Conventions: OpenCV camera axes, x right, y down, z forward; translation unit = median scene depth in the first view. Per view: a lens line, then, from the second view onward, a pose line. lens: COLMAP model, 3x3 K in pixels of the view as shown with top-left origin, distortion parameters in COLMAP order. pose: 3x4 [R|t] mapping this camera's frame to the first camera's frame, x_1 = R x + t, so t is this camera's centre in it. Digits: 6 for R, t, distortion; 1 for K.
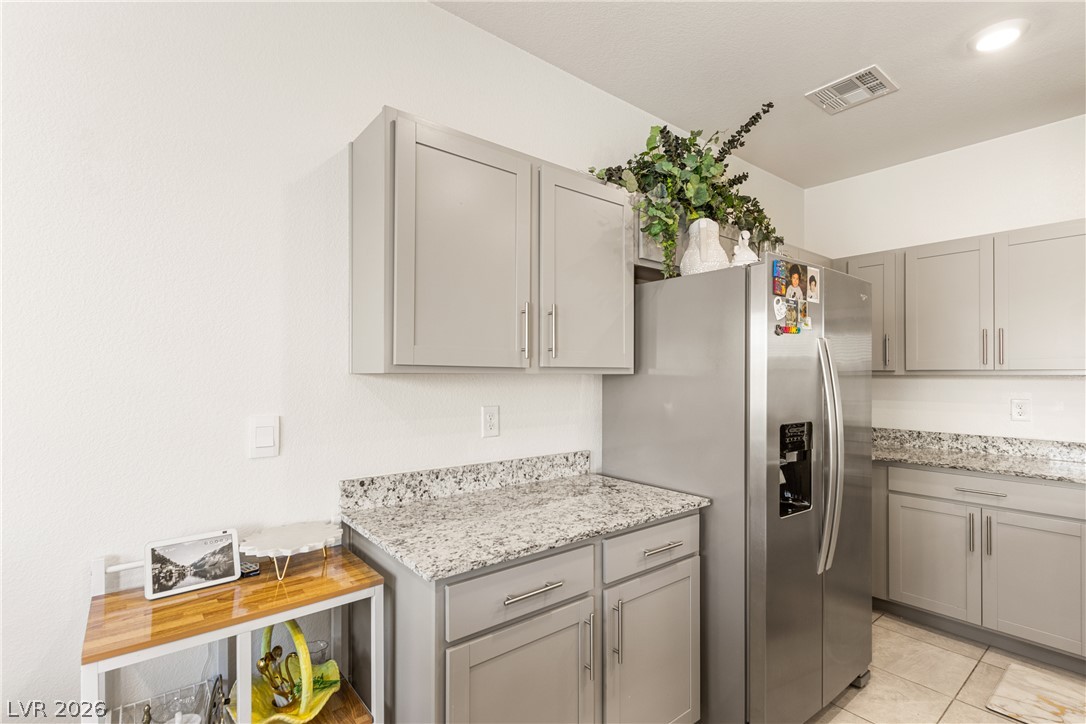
lens RADIAL K [[505.4, 0, 537.8], [0, 505.4, 371.0], [0, 0, 1]] dist [0.004134, 0.000086]
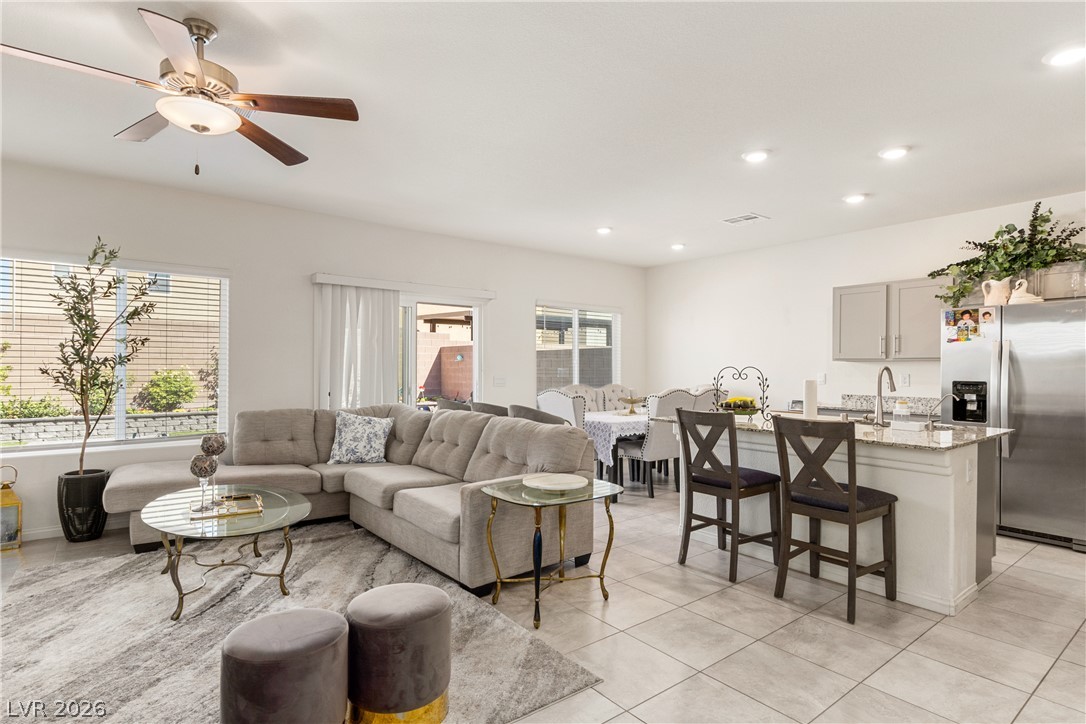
lens RADIAL K [[562.1, 0, 540.4], [0, 562.1, 365.6], [0, 0, 1]] dist [0.021621, -0.012013]
pose [[-0.004407, -0.005972, -0.999972, 2.635041], [-0.000778, 0.999982, -0.005969, 0.044505], [0.999990, 0.000751, -0.004412, -0.757915]]
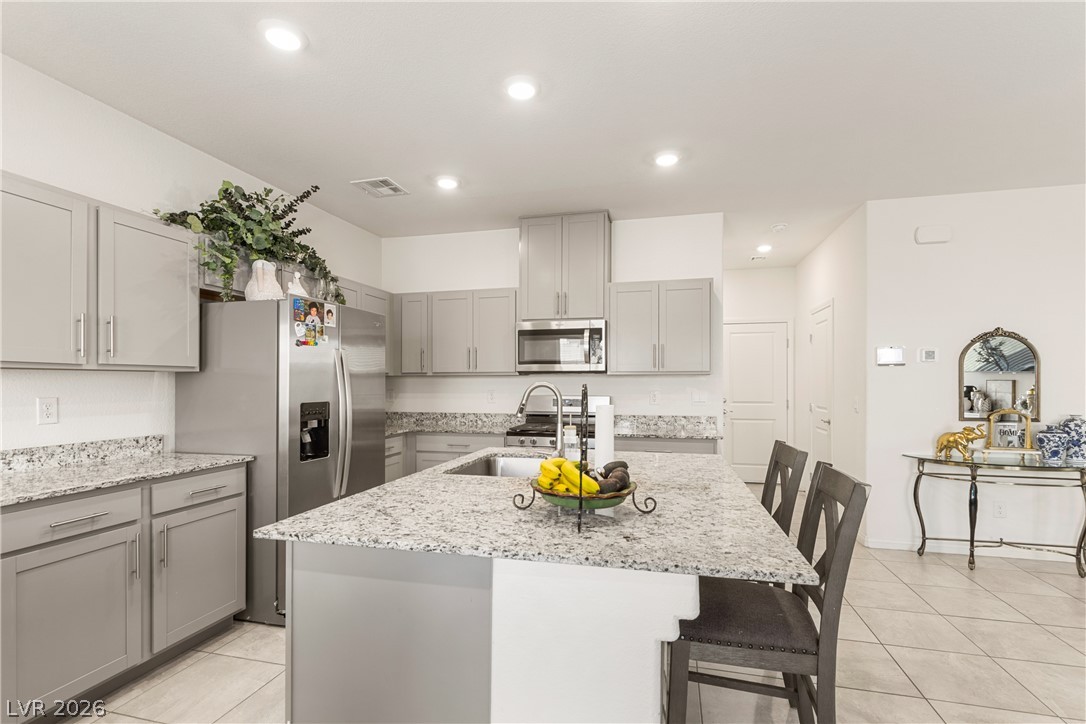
lens RADIAL K [[502.8, 0, 544.1], [0, 502.8, 380.7], [0, 0, 1]] dist [-0.000247, -0.001348]
pose [[0.795662, -0.002167, 0.605737, 0.113735], [0.000086, 0.999994, 0.003465, 0.026038], [-0.605741, -0.002705, 0.795657, -0.597789]]
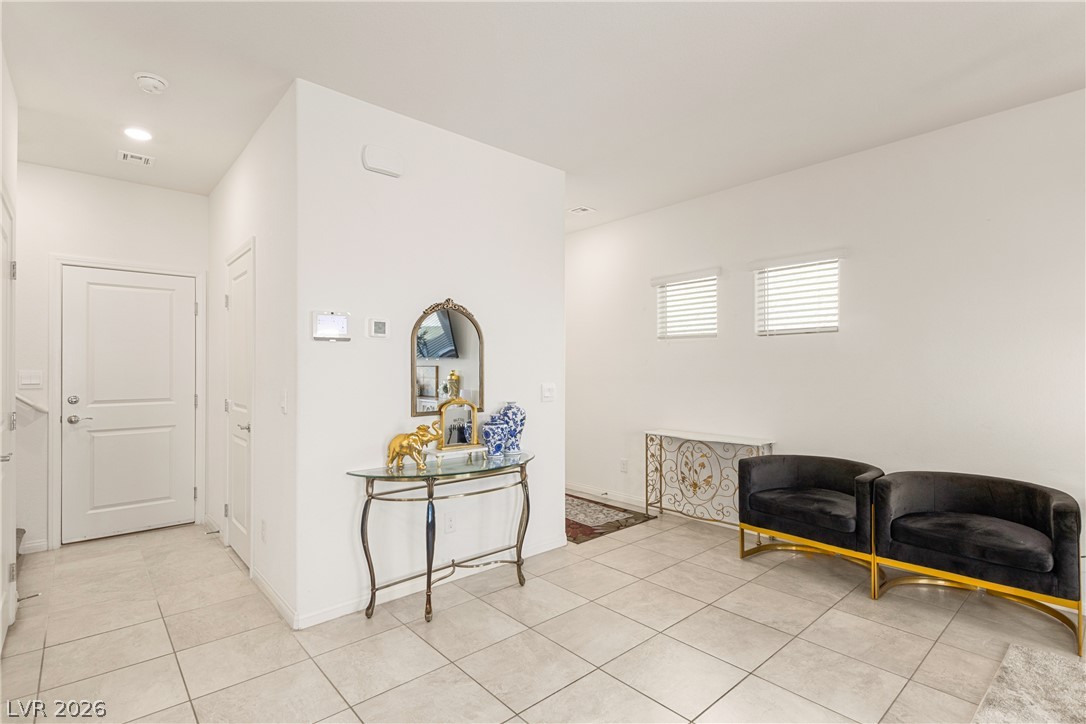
lens RADIAL K [[517.7, 0, 530.3], [0, 517.7, 367.2], [0, 0, 1]] dist [0.003946, 0.000602]
pose [[-0.043414, -0.000350, 0.999057, 0.998033], [-0.002859, 0.999996, 0.000226, 0.040461], [-0.999053, -0.002846, -0.043415, -0.318411]]
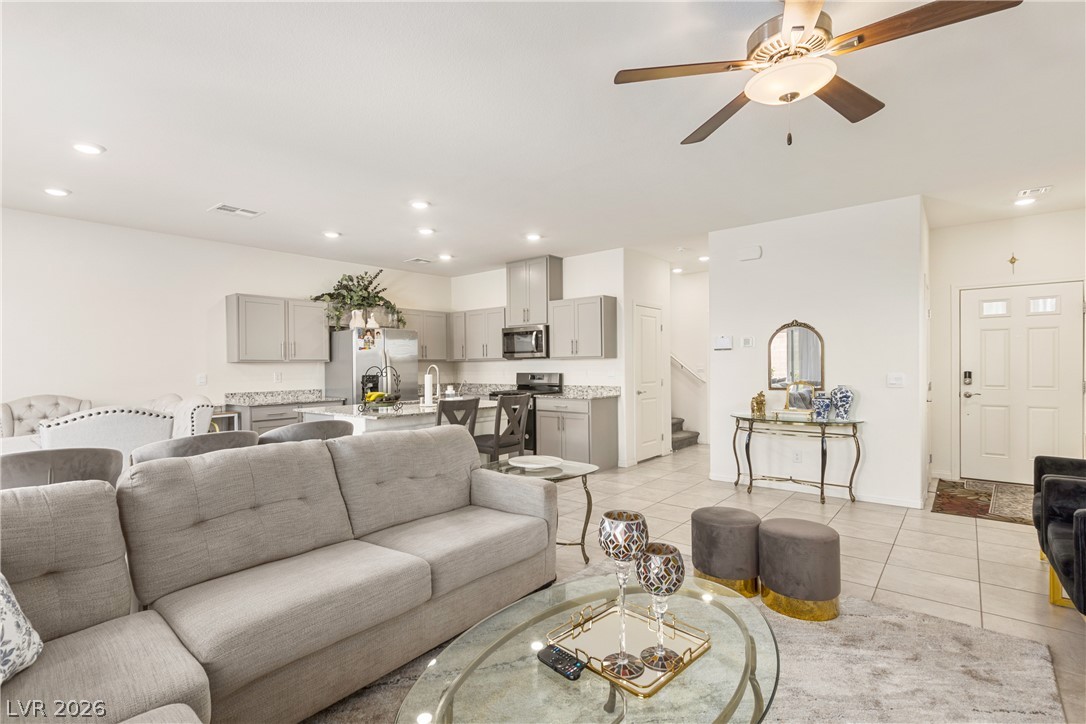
lens RADIAL K [[505.4, 0, 537.8], [0, 505.4, 371.0], [0, 0, 1]] dist [0.004134, 0.000086]
pose [[0.979671, -0.017363, 0.199859, 0.827749], [0.014082, 0.999742, 0.017825, 0.025568], [-0.200117, -0.014648, 0.979662, -2.292267]]
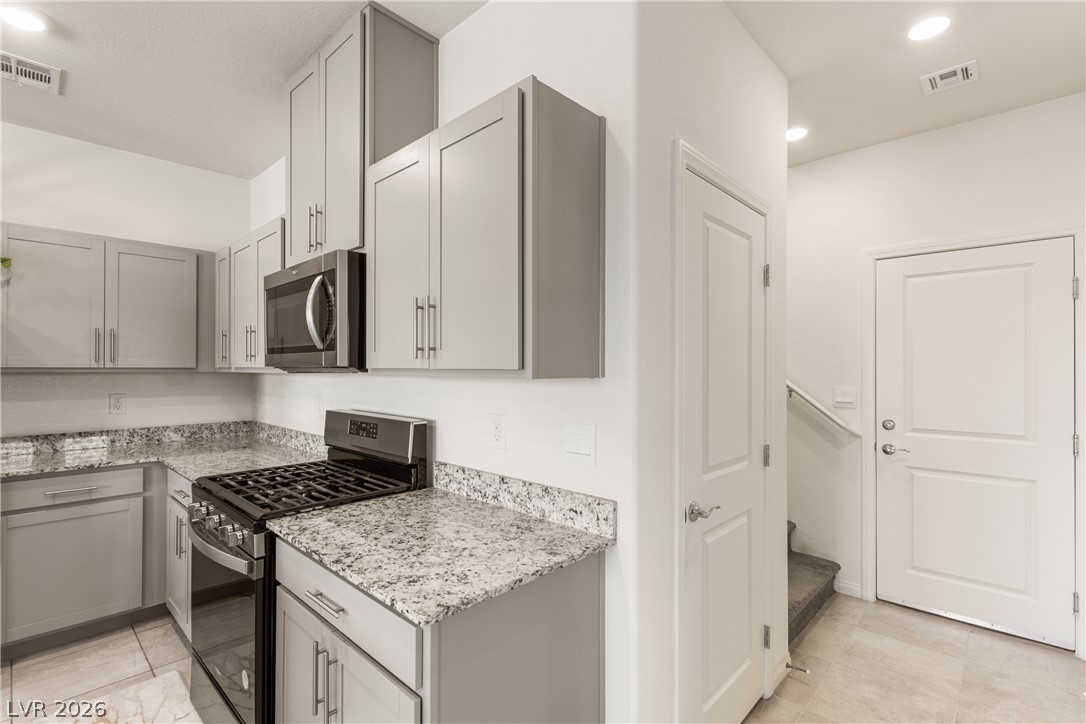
lens RADIAL K [[501.1, 0, 537.7], [0, 501.1, 364.6], [0, 0, 1]] dist [0.002955, -0.000886]
pose [[0.990376, -0.000156, 0.138405, 1.728564], [0.000379, 0.999999, -0.001582, -0.009109], [-0.138405, 0.001619, 0.990374, -0.058123]]
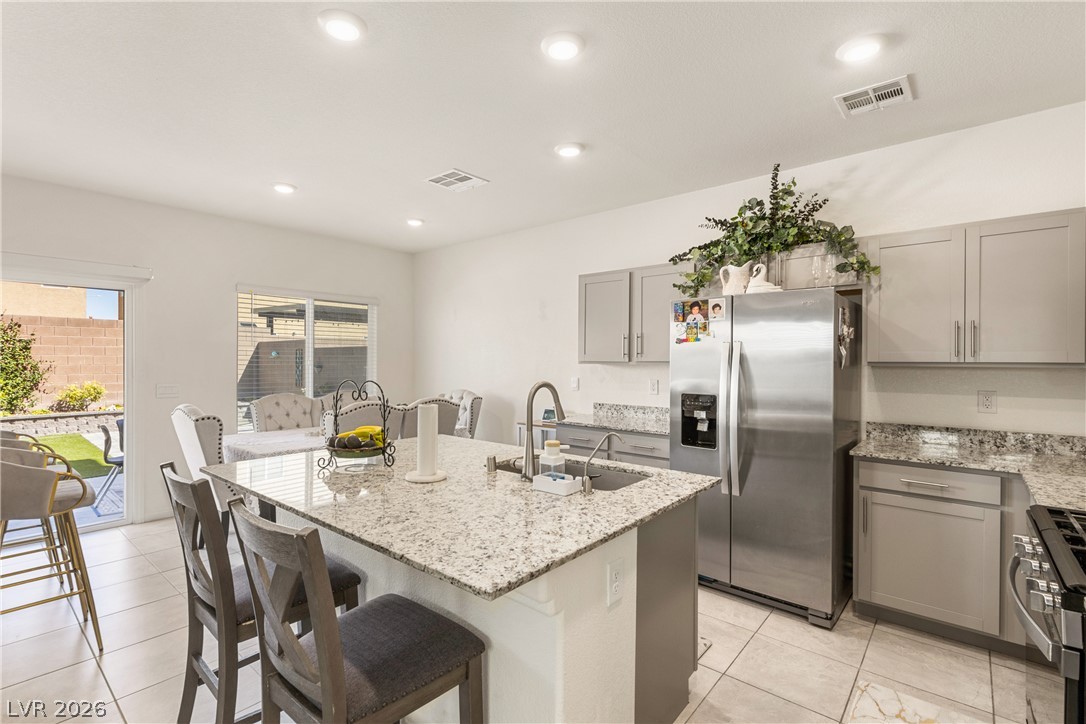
lens RADIAL K [[500.6, 0, 537.9], [0, 500.6, 361.7], [0, 0, 1]] dist [0.013042, -0.007006]
pose [[0.192891, -0.000534, -0.981220, 1.809059], [0.000545, 1.000000, -0.000437, -0.005172], [0.981220, -0.000450, 0.192891, 0.130326]]
